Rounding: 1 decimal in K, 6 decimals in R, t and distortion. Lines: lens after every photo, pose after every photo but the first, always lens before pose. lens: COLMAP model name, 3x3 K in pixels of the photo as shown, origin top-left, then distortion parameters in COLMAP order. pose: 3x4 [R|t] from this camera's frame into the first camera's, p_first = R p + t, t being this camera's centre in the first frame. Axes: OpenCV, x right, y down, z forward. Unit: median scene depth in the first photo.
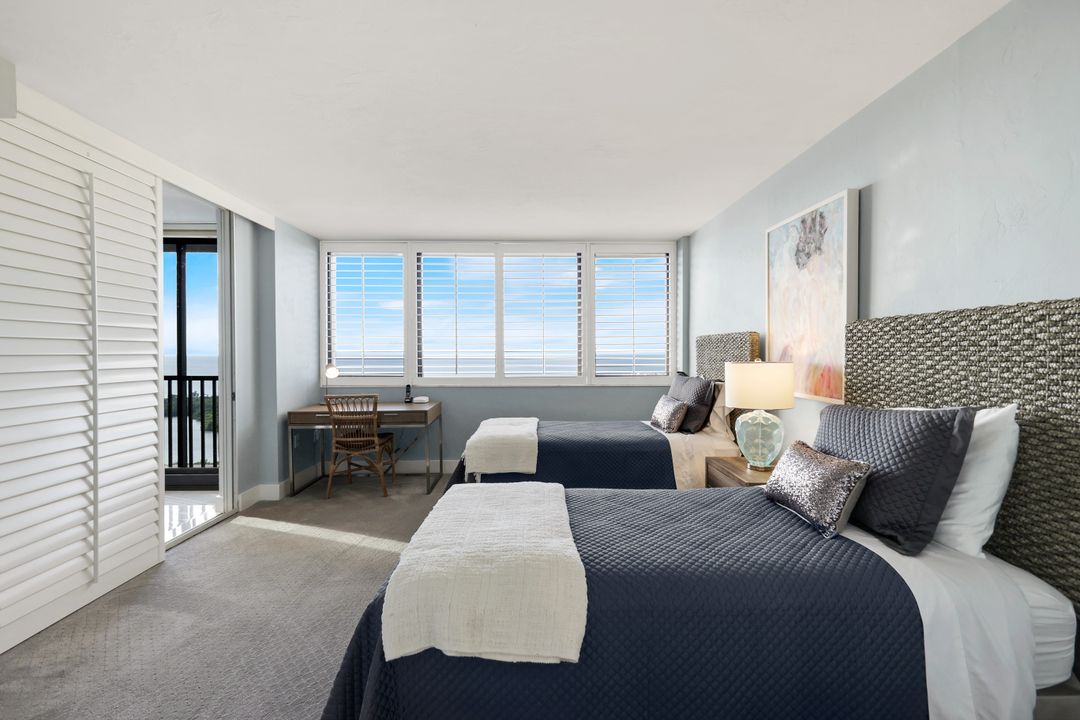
lens RADIAL K [[479.5, 0, 540.2], [0, 479.5, 353.2], [0, 0, 1]] dist [0.001912, 0.000444]
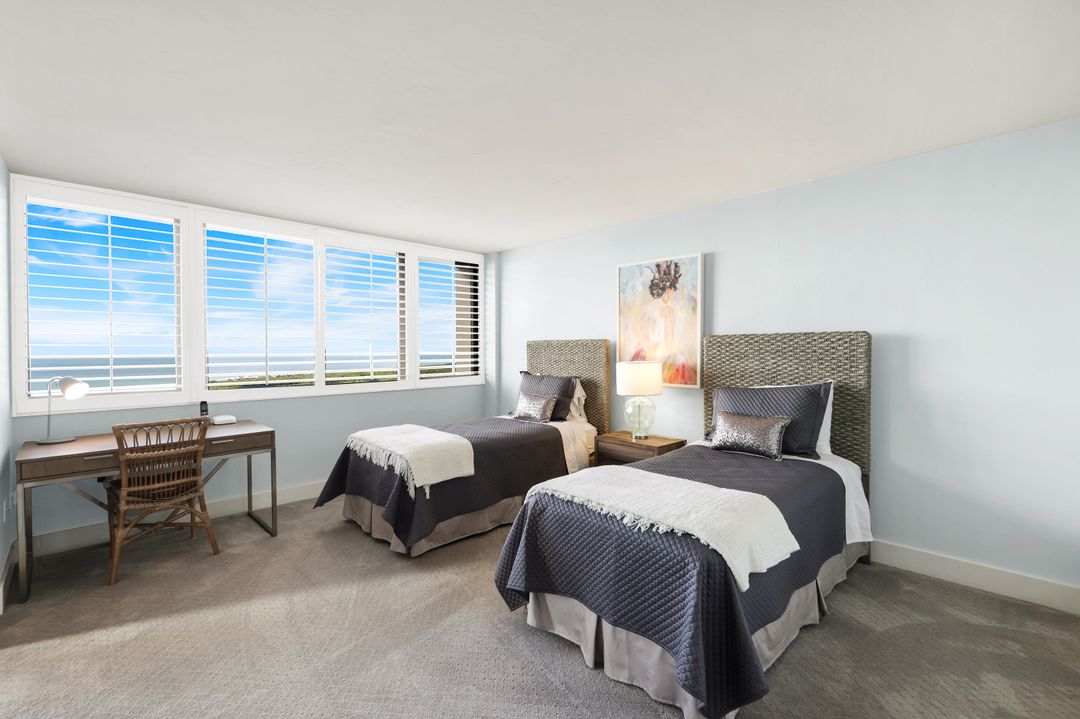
lens RADIAL K [[479.5, 0, 540.2], [0, 479.5, 352.7], [0, 0, 1]] dist [0.001912, 0.000444]
pose [[0.718825, -0.003836, 0.695181, -0.762770], [0.004379, 0.999990, 0.000991, -0.011935], [-0.695178, 0.002332, 0.718834, 0.203071]]
